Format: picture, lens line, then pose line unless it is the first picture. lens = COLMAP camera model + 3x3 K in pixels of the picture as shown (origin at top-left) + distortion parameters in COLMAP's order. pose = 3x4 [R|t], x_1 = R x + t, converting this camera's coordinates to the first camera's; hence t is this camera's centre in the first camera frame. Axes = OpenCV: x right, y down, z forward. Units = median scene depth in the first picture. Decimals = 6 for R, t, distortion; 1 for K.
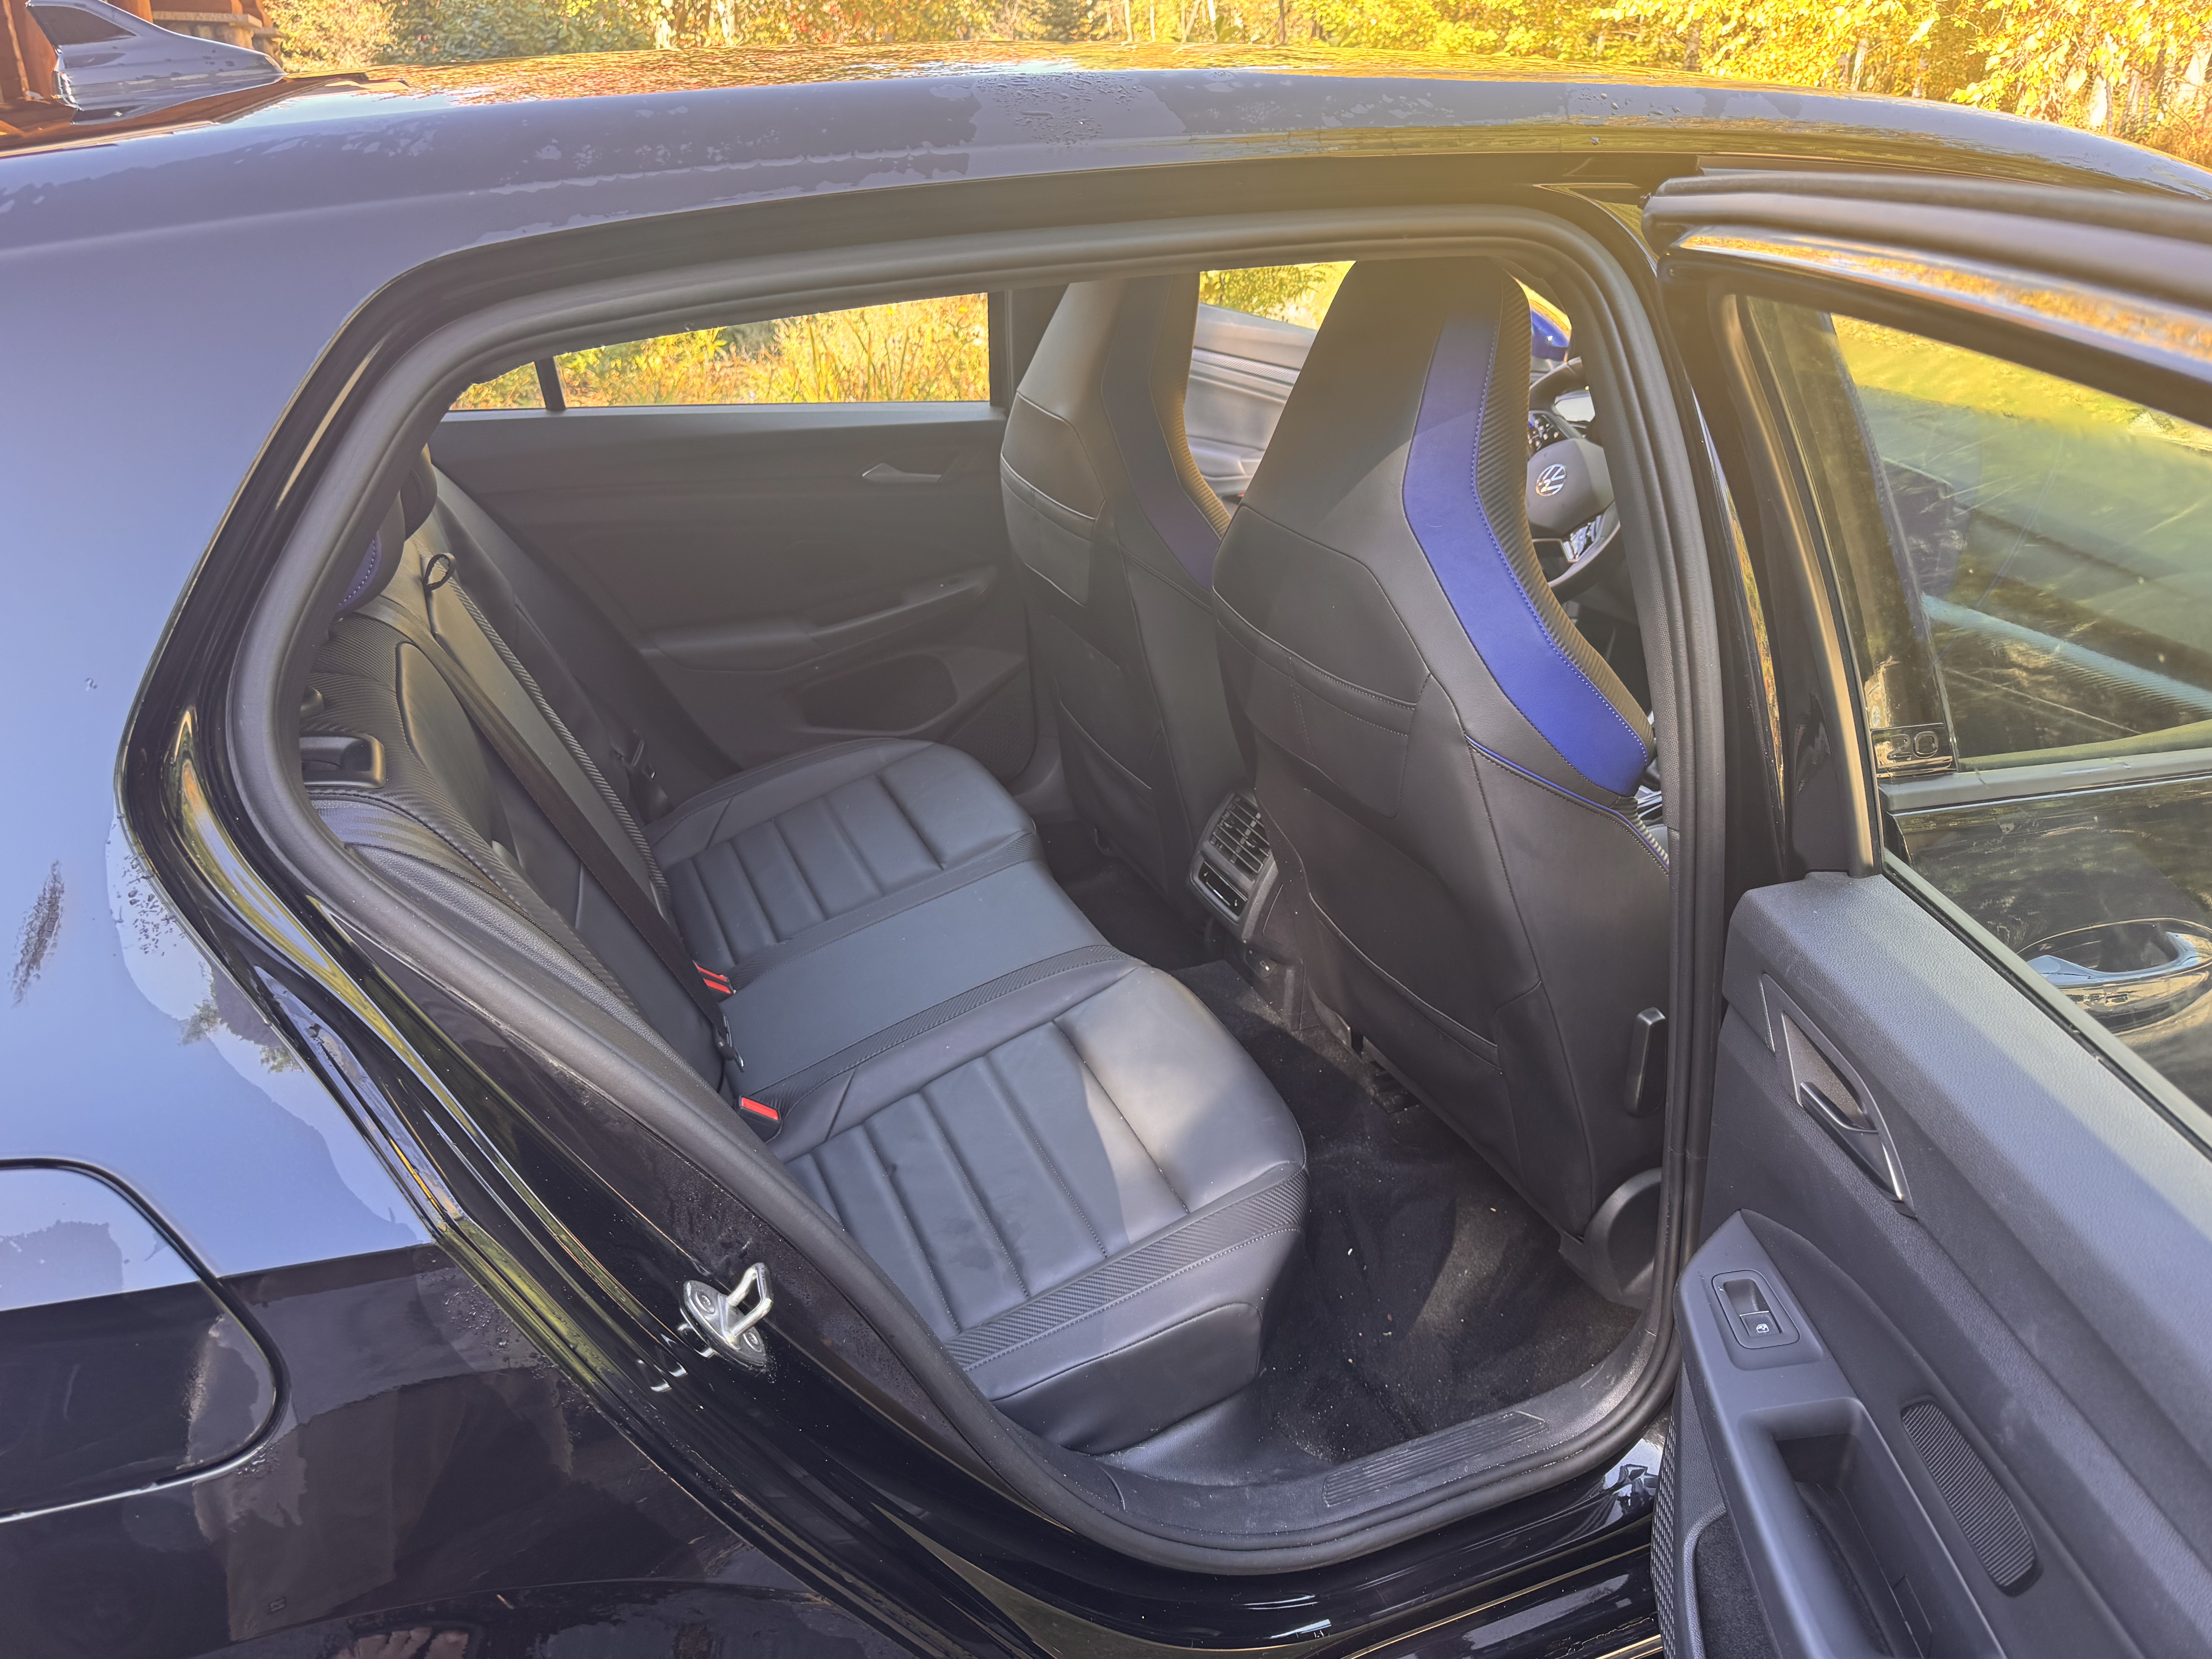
lens RADIAL K [[1525.3, 0, 1103.3], [0, 1525.3, 888.2], [0, 0, 1]] dist [-0.003957, 0.004958]
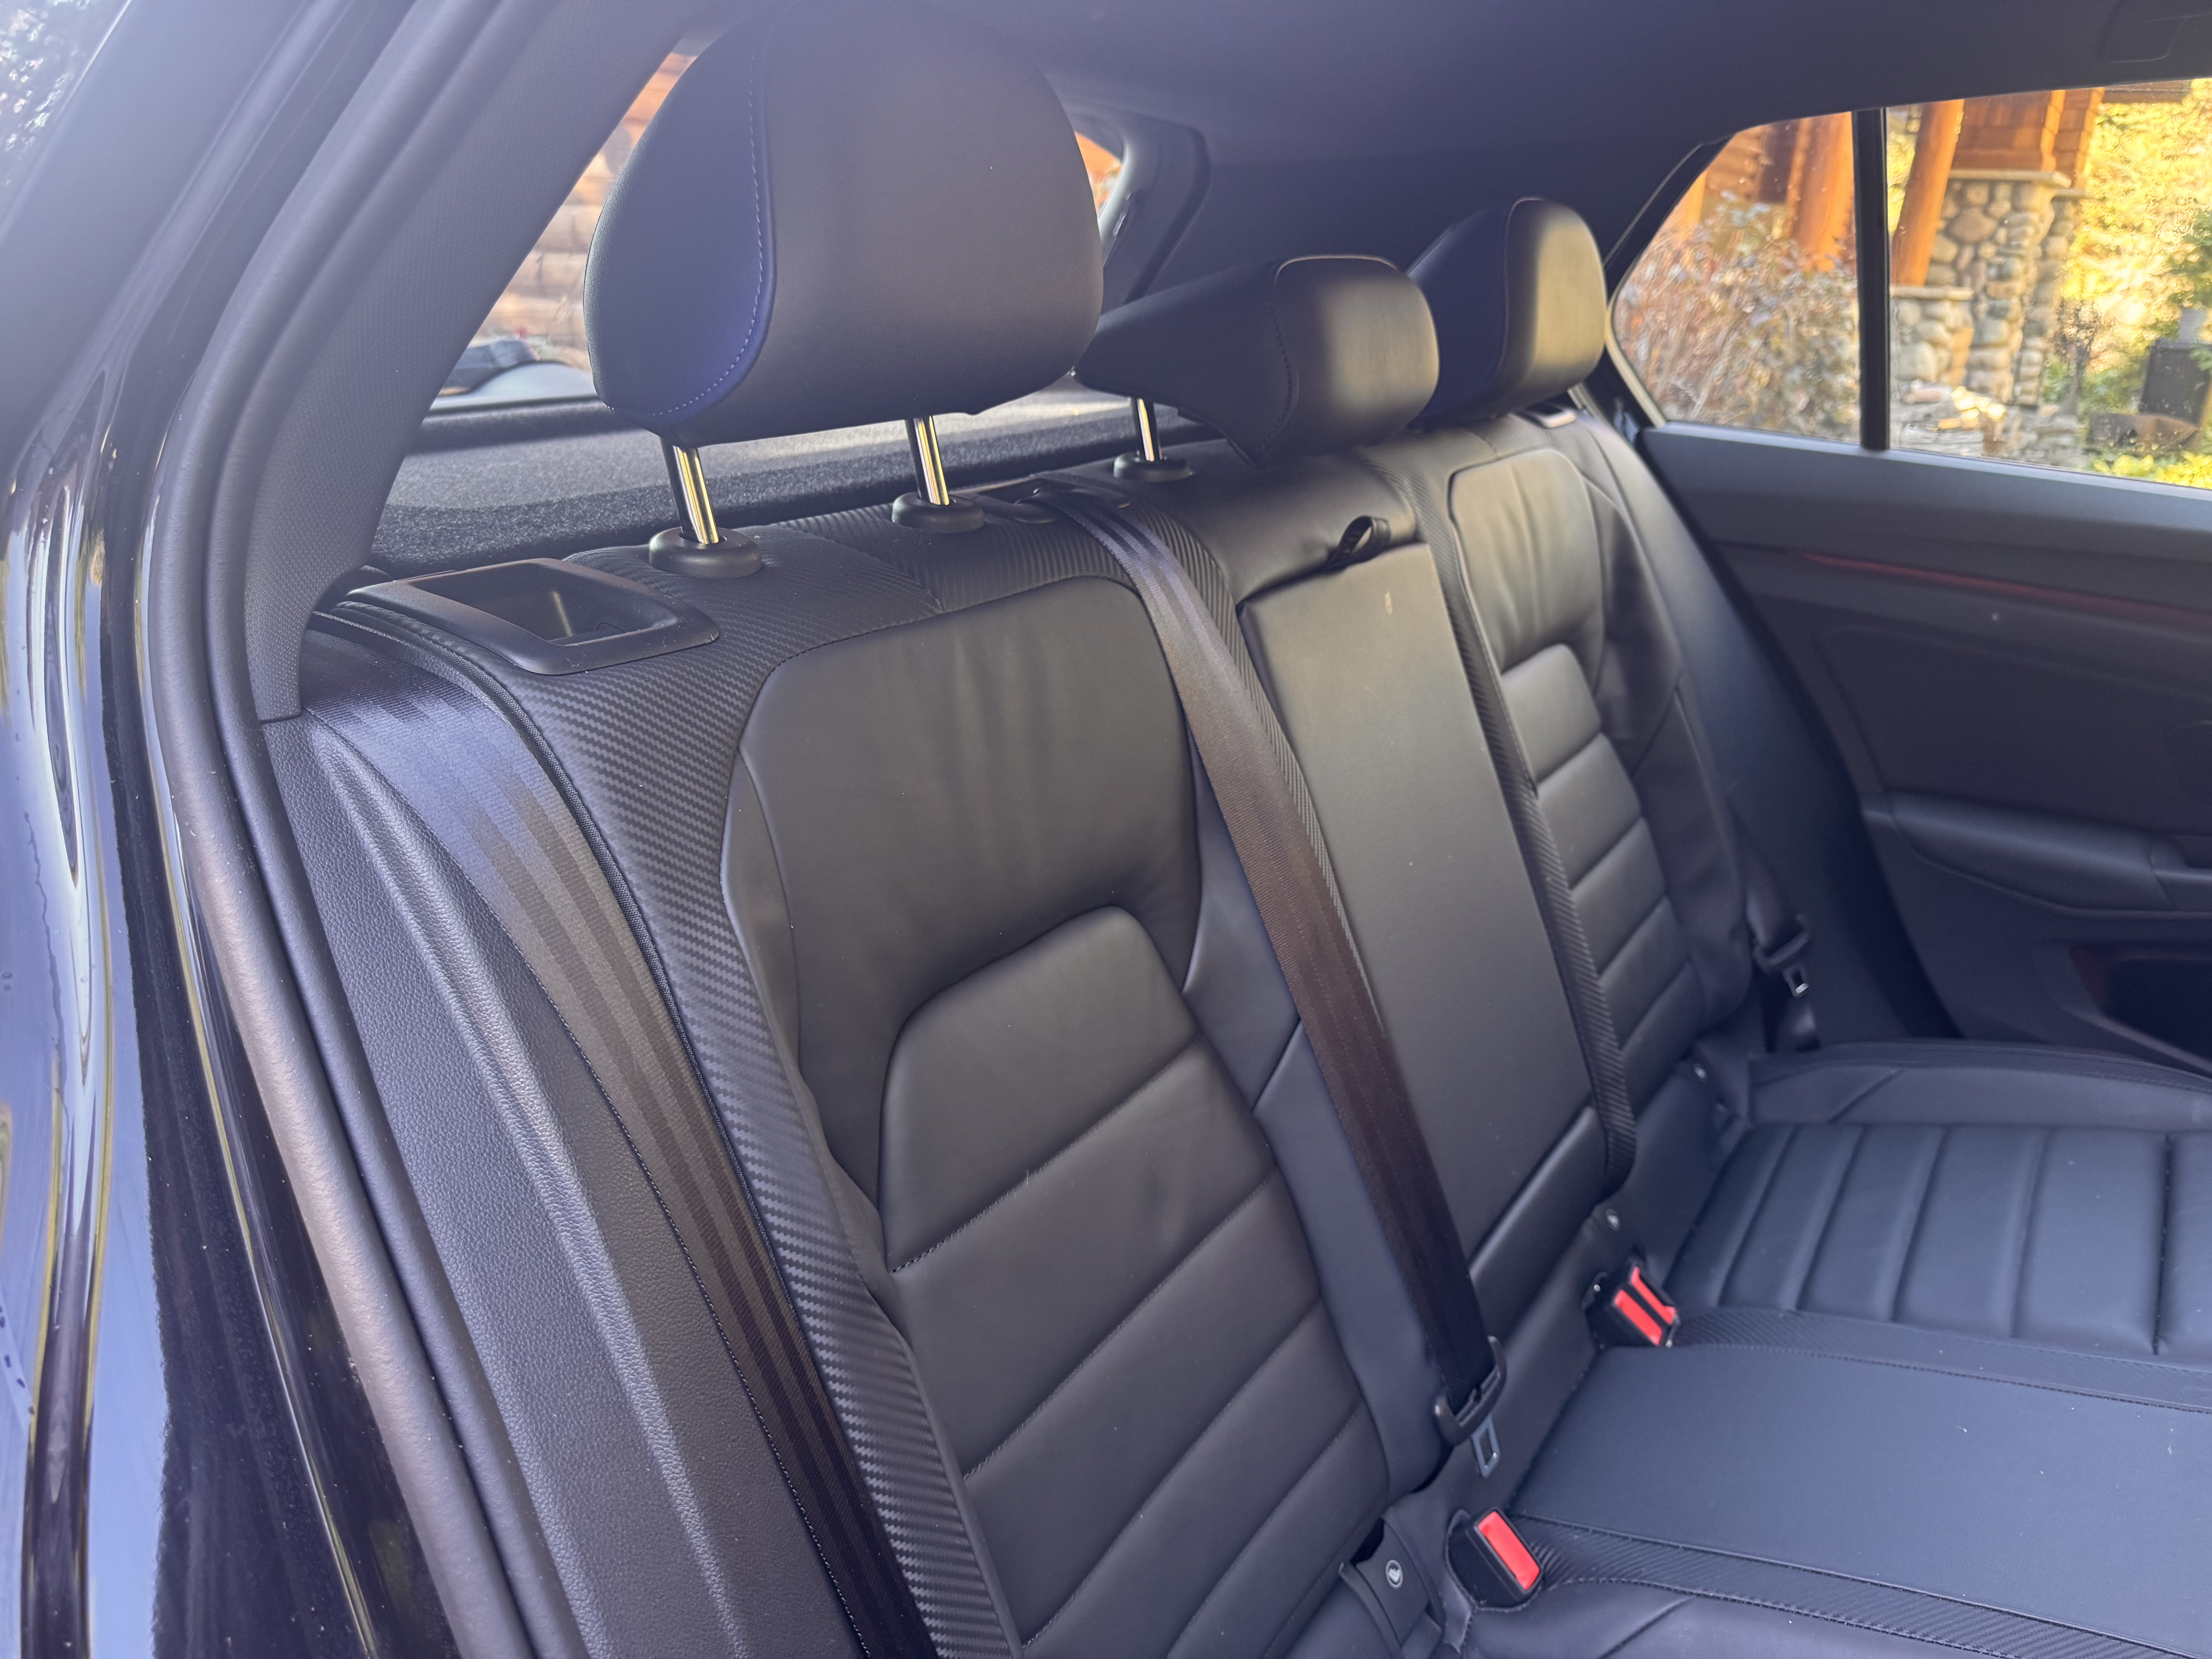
lens RADIAL K [[1525.3, 0, 1103.3], [0, 1525.3, 888.2], [0, 0, 1]] dist [-0.003957, 0.004958]
pose [[0.542543, 0.316549, -0.778103, 0.043596], [-0.395470, 0.913462, 0.095869, -0.056904], [0.741114, 0.255703, 0.620778, 0.346118]]
